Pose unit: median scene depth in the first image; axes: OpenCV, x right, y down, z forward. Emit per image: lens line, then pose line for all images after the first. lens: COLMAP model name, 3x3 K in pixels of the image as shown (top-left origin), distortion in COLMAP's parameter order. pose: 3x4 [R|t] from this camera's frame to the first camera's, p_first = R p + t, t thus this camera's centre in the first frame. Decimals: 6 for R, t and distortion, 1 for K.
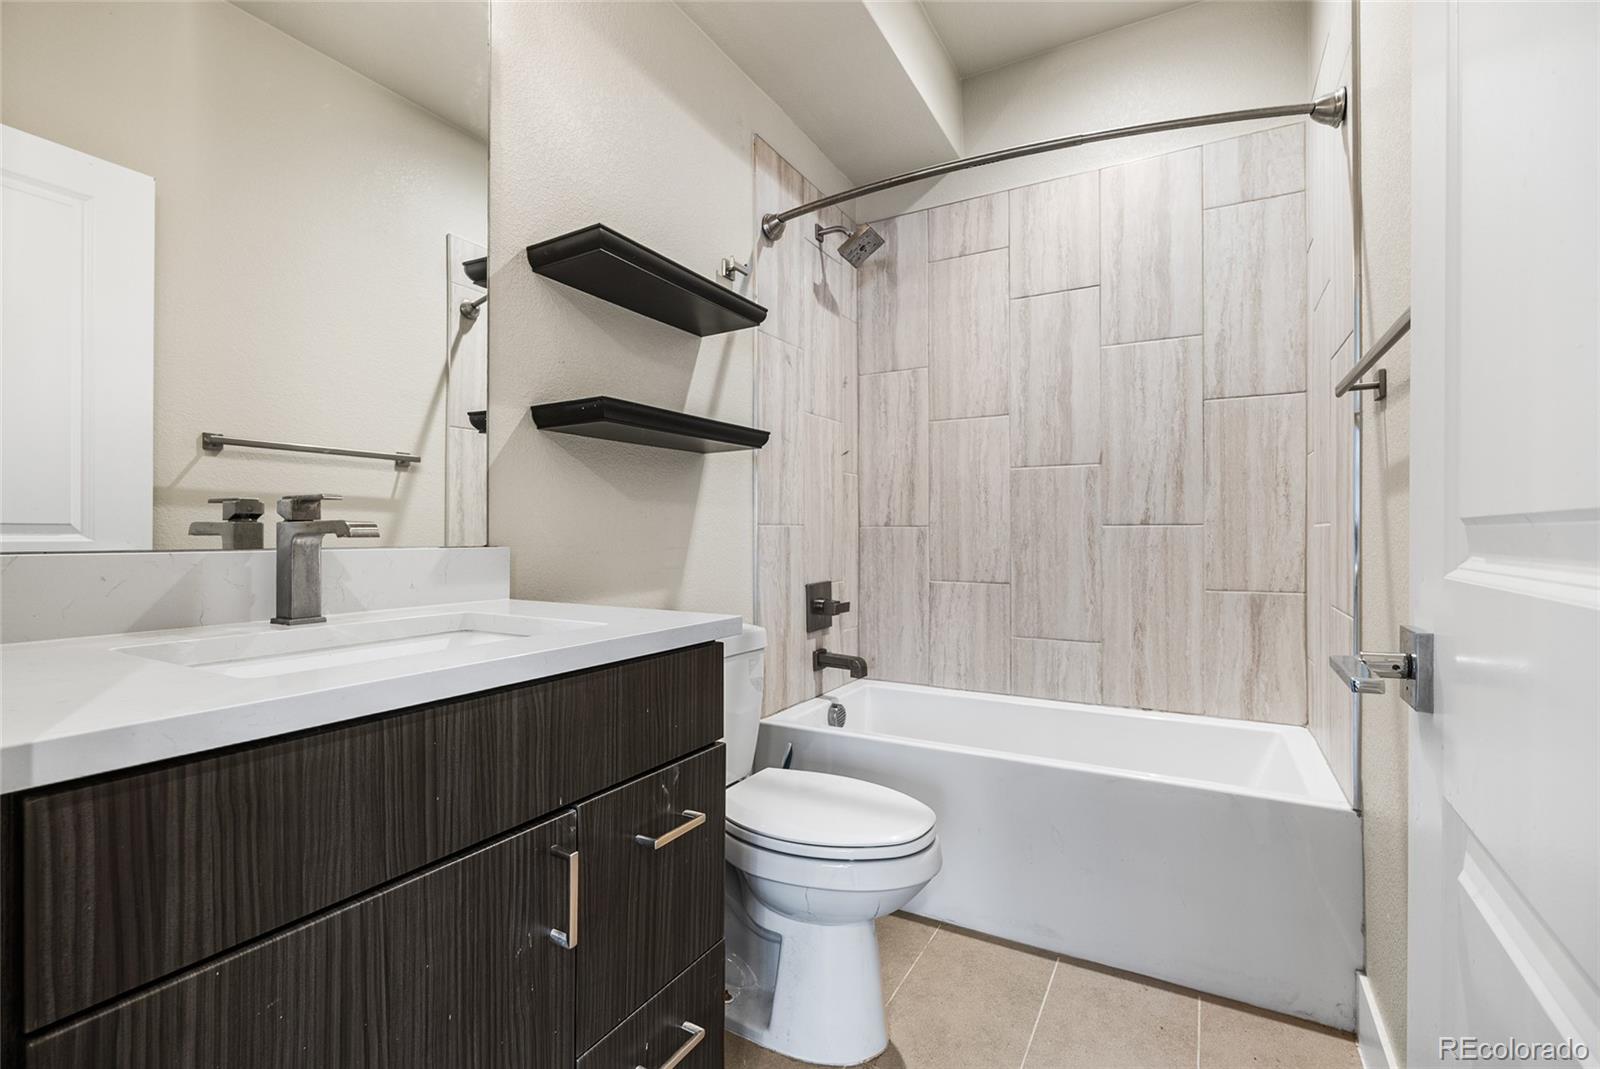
lens RADIAL K [[716.6, 0, 801.5], [0, 716.6, 531.9], [0, 0, 1]] dist [-0.007150, 0.000079]
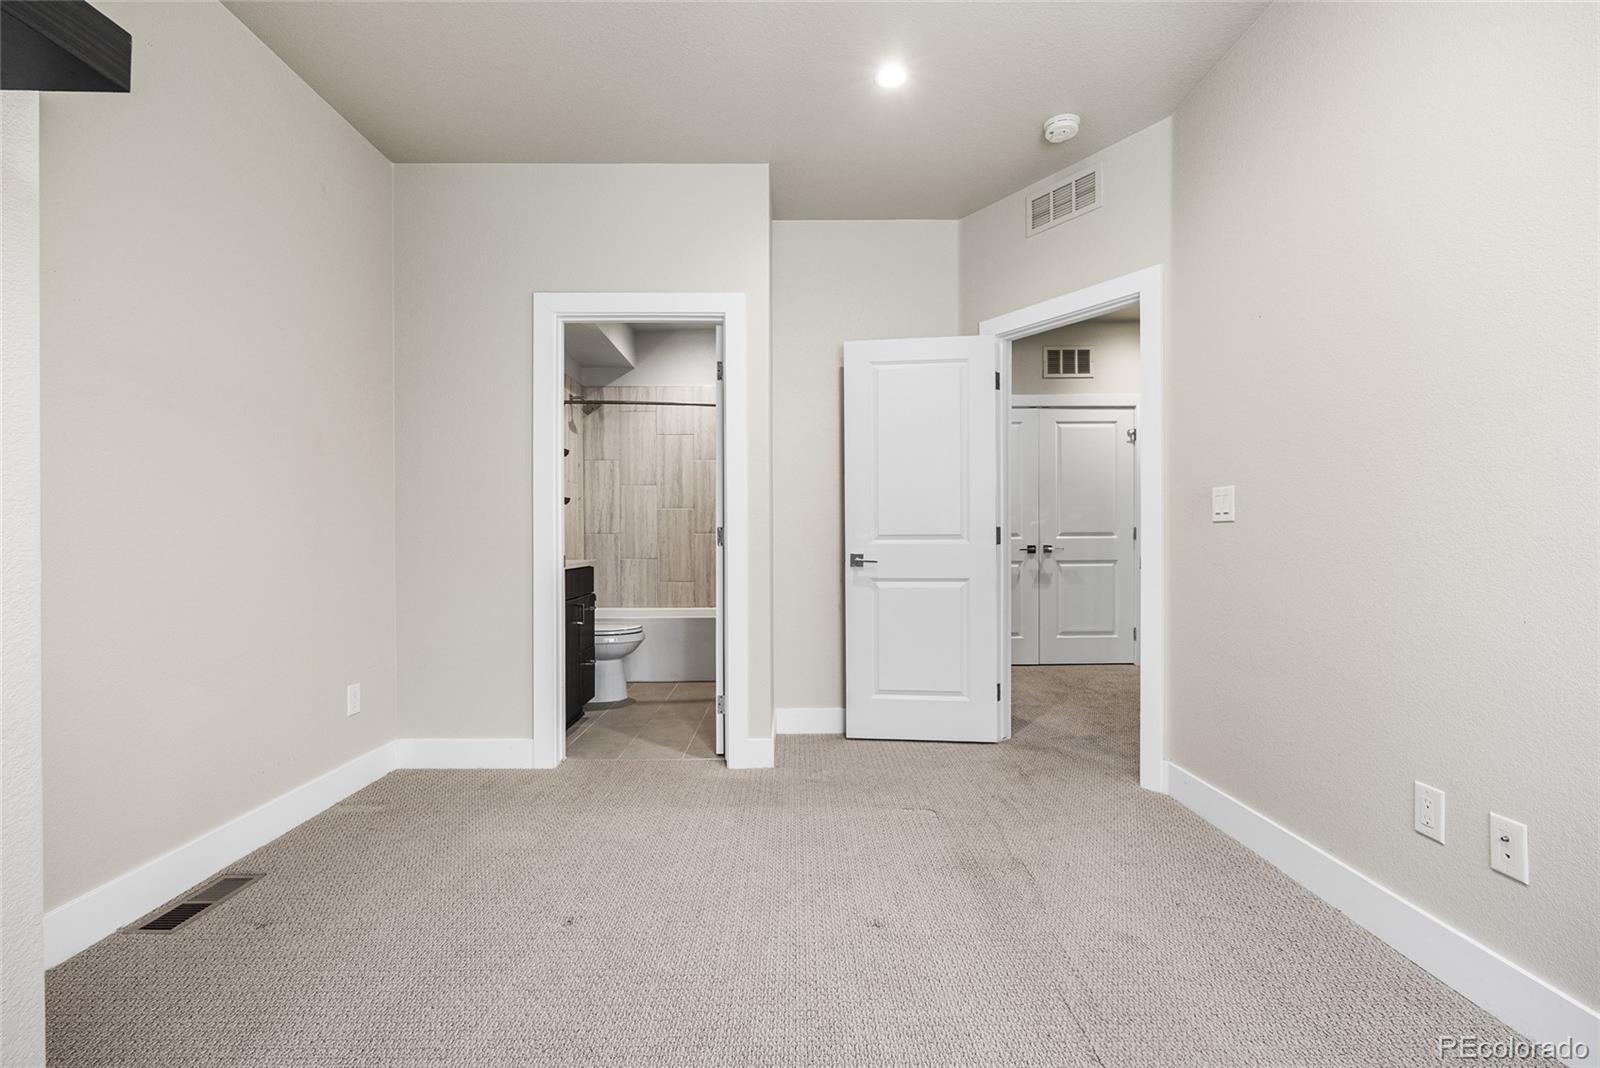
lens RADIAL K [[716.6, 0, 802.6], [0, 716.6, 536.1], [0, 0, 1]] dist [-0.007150, 0.000079]
pose [[0.867448, -0.006140, 0.497491, -0.435679], [0.004039, 0.999978, 0.005300, -0.010300], [-0.497512, -0.002589, 0.867453, -1.193548]]
